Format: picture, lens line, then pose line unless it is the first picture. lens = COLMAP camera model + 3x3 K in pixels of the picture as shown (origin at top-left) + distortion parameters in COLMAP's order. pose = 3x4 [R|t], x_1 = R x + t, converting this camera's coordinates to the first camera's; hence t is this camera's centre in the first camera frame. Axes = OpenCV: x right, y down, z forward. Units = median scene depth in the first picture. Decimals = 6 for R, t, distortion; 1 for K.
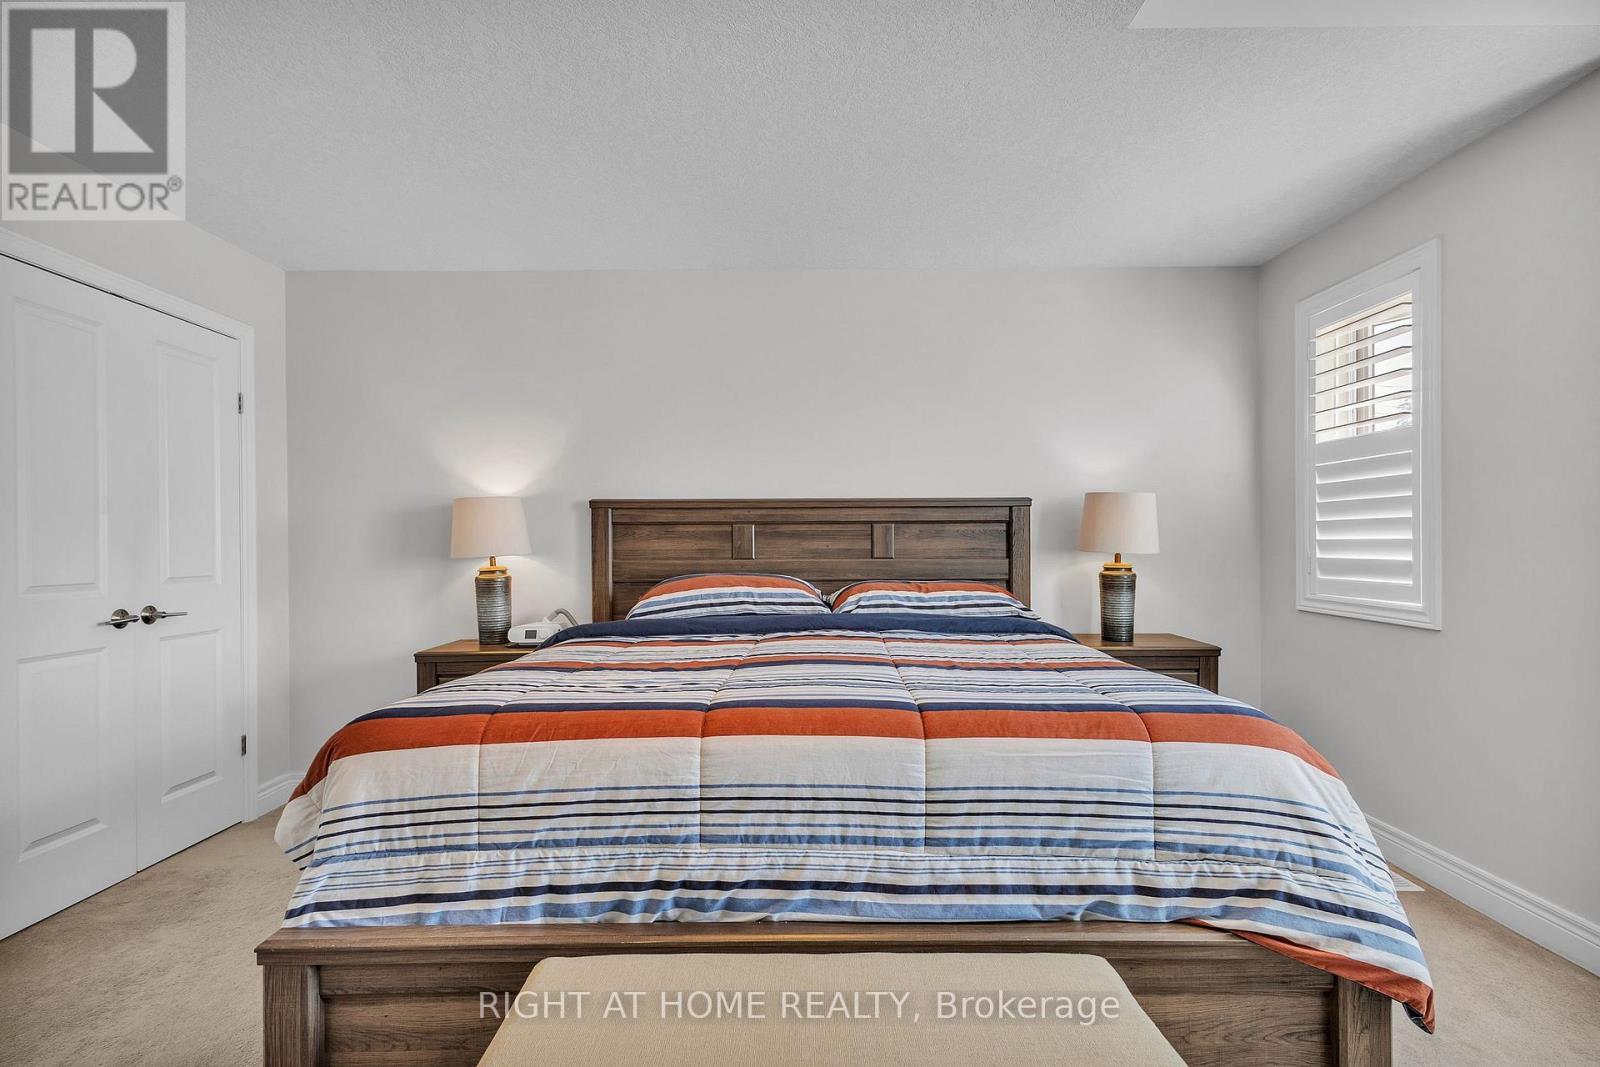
lens RADIAL K [[765.3, 0, 792.5], [0, 765.3, 529.3], [0, 0, 1]] dist [0.016374, 0.000033]
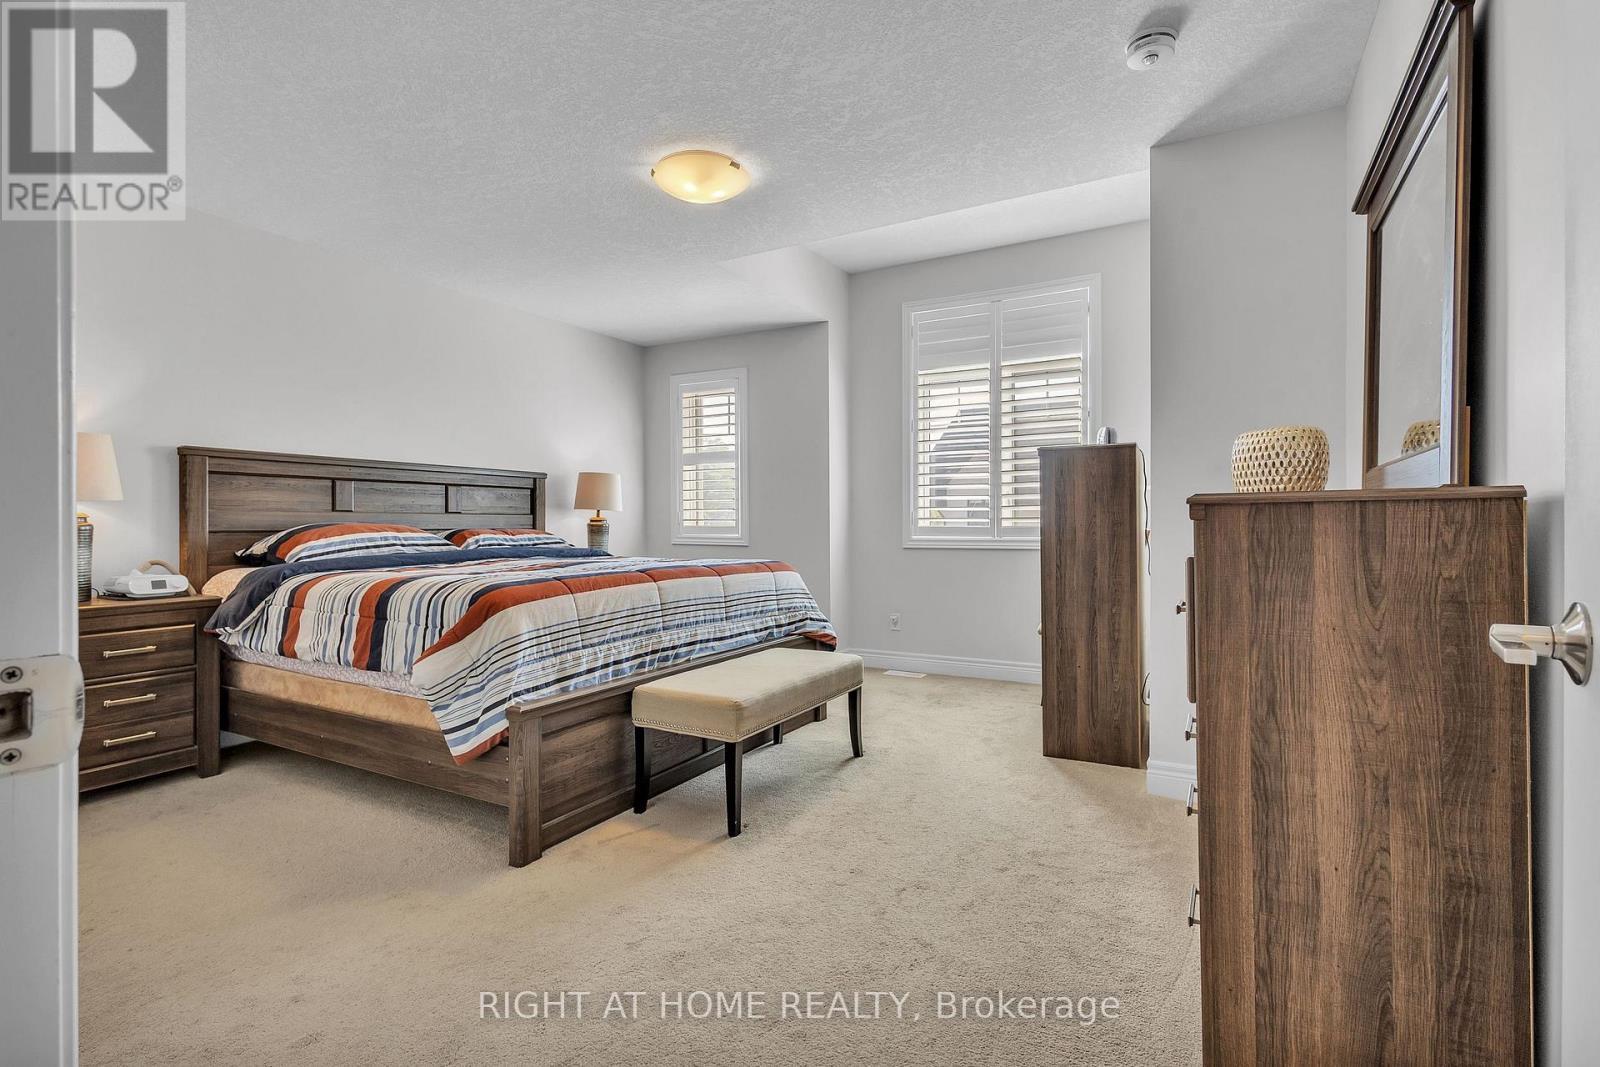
lens RADIAL K [[765.3, 0, 792.5], [0, 765.3, 529.3], [0, 0, 1]] dist [0.016374, 0.000033]
pose [[0.491459, 0.000388, 0.870900, -1.746854], [-0.013738, 0.999879, 0.007307, 0.115542], [-0.870792, -0.015556, 0.491405, -0.313951]]
